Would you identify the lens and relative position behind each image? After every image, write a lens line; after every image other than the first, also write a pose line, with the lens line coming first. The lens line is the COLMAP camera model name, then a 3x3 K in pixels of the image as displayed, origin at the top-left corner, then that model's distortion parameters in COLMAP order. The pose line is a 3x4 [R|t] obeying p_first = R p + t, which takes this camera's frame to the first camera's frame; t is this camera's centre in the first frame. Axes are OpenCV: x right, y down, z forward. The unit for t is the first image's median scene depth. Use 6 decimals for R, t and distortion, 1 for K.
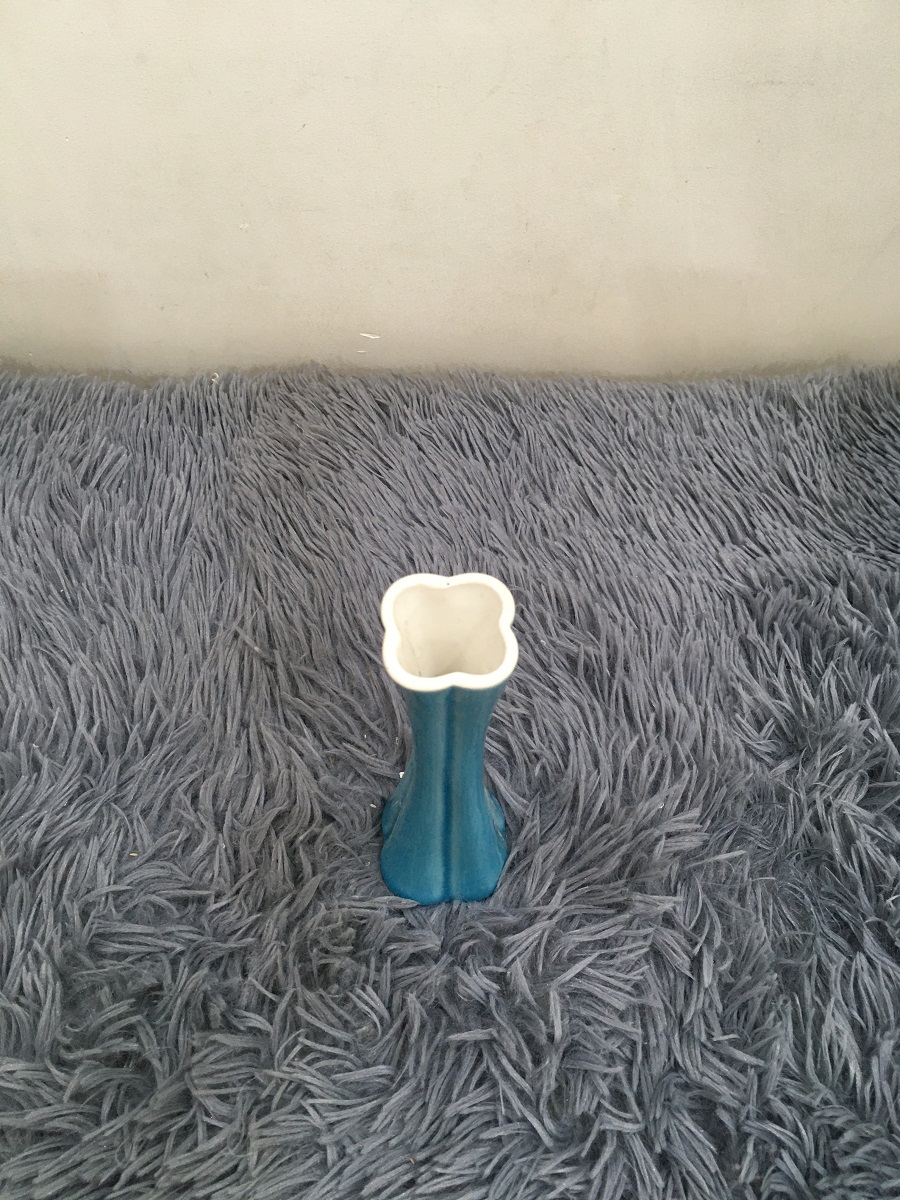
lens RADIAL K [[1067.4, 0, 444.4], [0, 1067.4, 594.1], [0, 0, 1]] dist [0.057596, -0.094367]
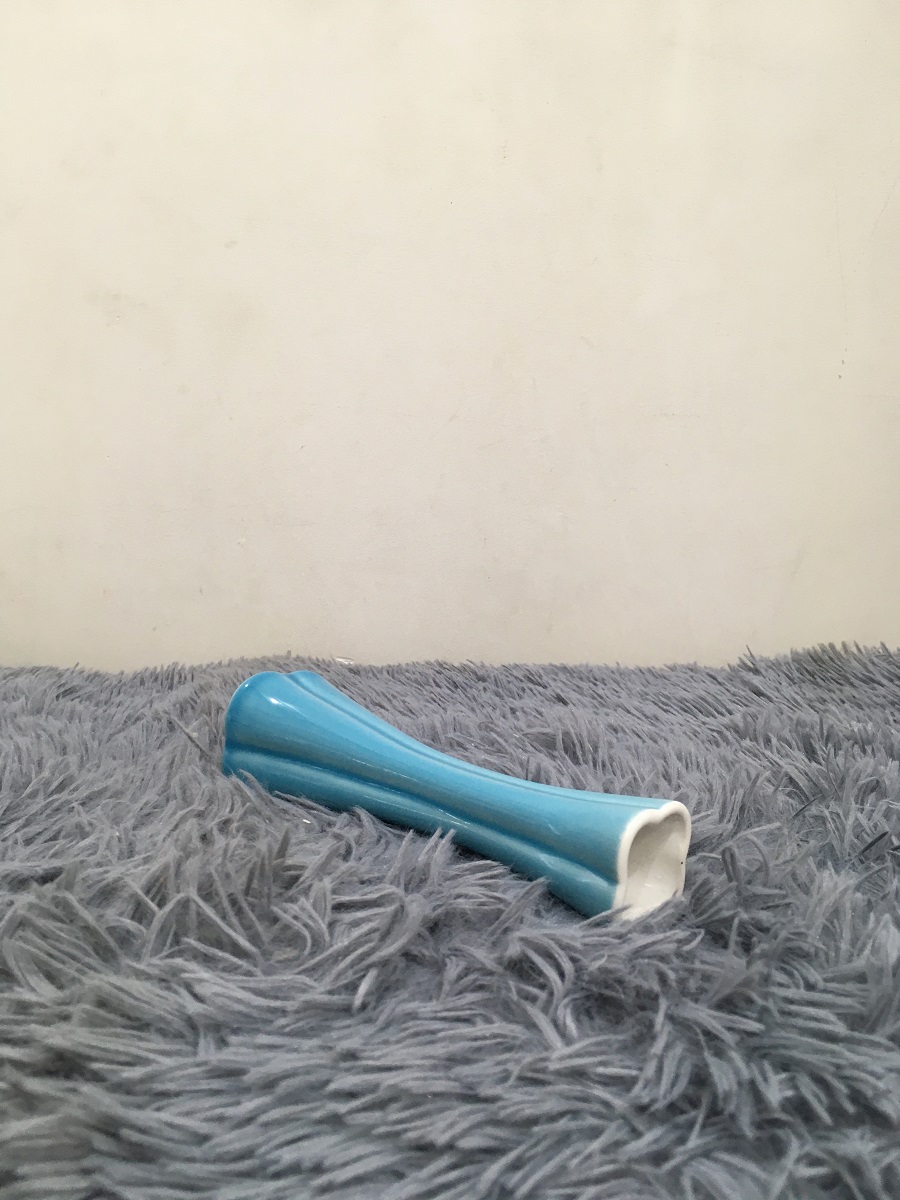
lens RADIAL K [[1067.4, 0, 440.9], [0, 1067.4, 605.1], [0, 0, 1]] dist [0.057596, -0.094367]
pose [[0.999925, -0.002189, 0.012069, 0.018542], [0.010435, 0.668976, -0.743211, 0.664752], [-0.006447, 0.743281, 0.668948, 0.324833]]
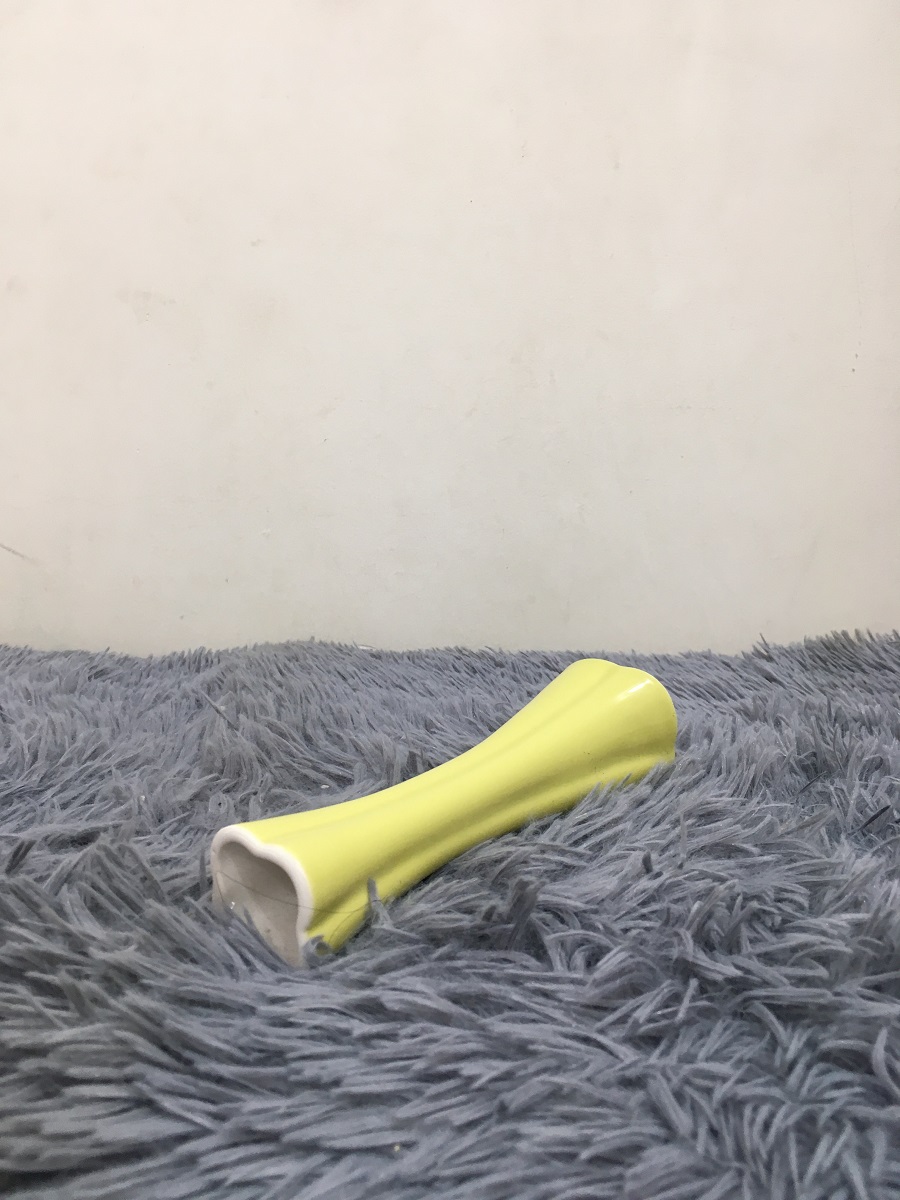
lens RADIAL K [[1067.4, 0, 443.8], [0, 1067.4, 603.4], [0, 0, 1]] dist [0.057596, -0.094367]
pose [[0.999971, 0.002439, -0.007254, 0.022963], [-0.007028, 0.667933, -0.744188, 0.698203], [0.003030, 0.744218, 0.667930, 0.314881]]
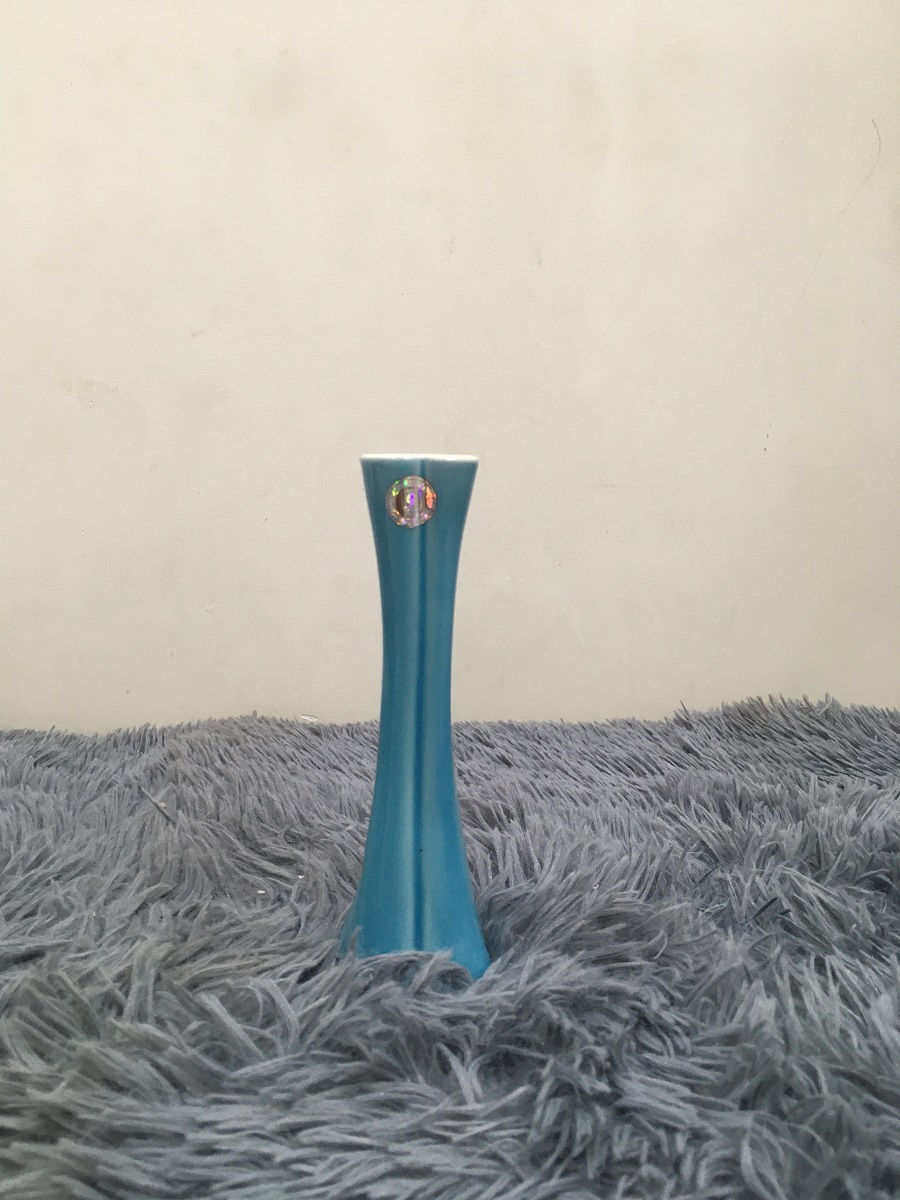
lens RADIAL K [[1067.4, 0, 449.7], [0, 1067.4, 602.6], [0, 0, 1]] dist [0.057596, -0.094367]
pose [[0.999246, -0.011788, 0.036992, 0.051686], [0.035570, 0.659853, -0.750553, 0.689186], [-0.015561, 0.751303, 0.659774, 0.214874]]
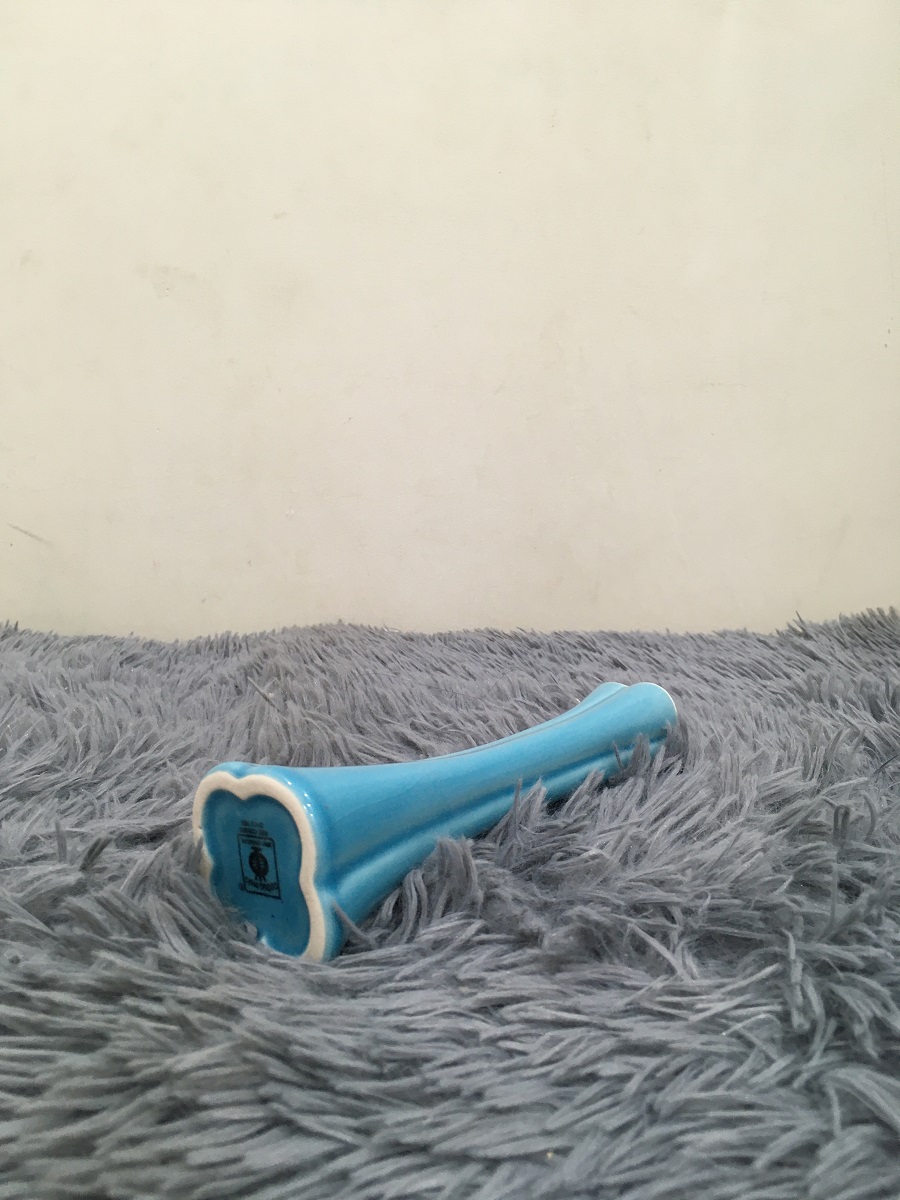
lens RADIAL K [[1067.4, 0, 437.5], [0, 1067.4, 601.9], [0, 0, 1]] dist [0.057596, -0.094367]
pose [[0.999908, -0.007514, 0.011288, -0.045790], [0.013381, 0.681490, -0.731705, 0.679137], [-0.002194, 0.731789, 0.681528, 0.328624]]
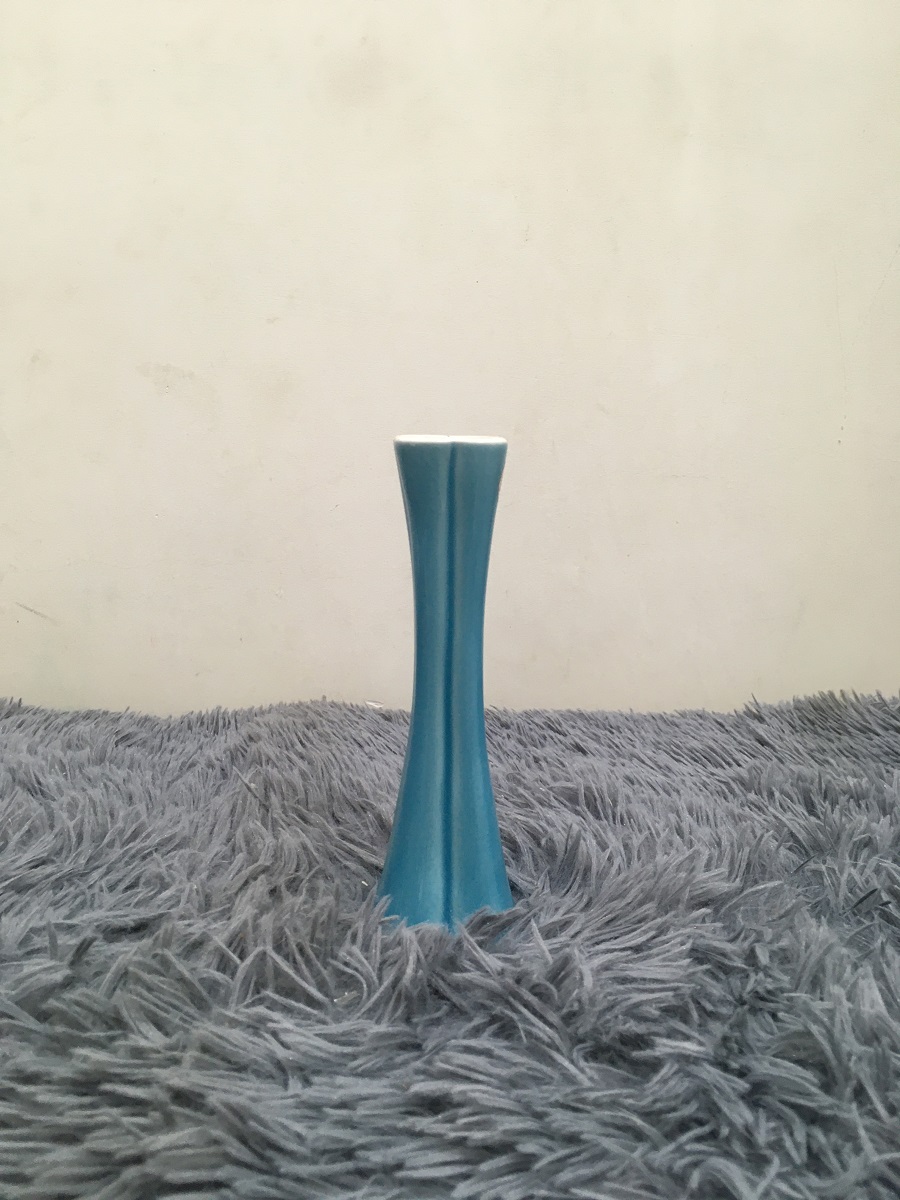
lens RADIAL K [[1067.4, 0, 442.4], [0, 1067.4, 603.9], [0, 0, 1]] dist [0.057596, -0.094367]
pose [[0.999953, 0.002665, 0.009362, -0.010180], [0.005212, 0.665678, -0.746221, 0.694681], [-0.008221, 0.746235, 0.665632, 0.218820]]
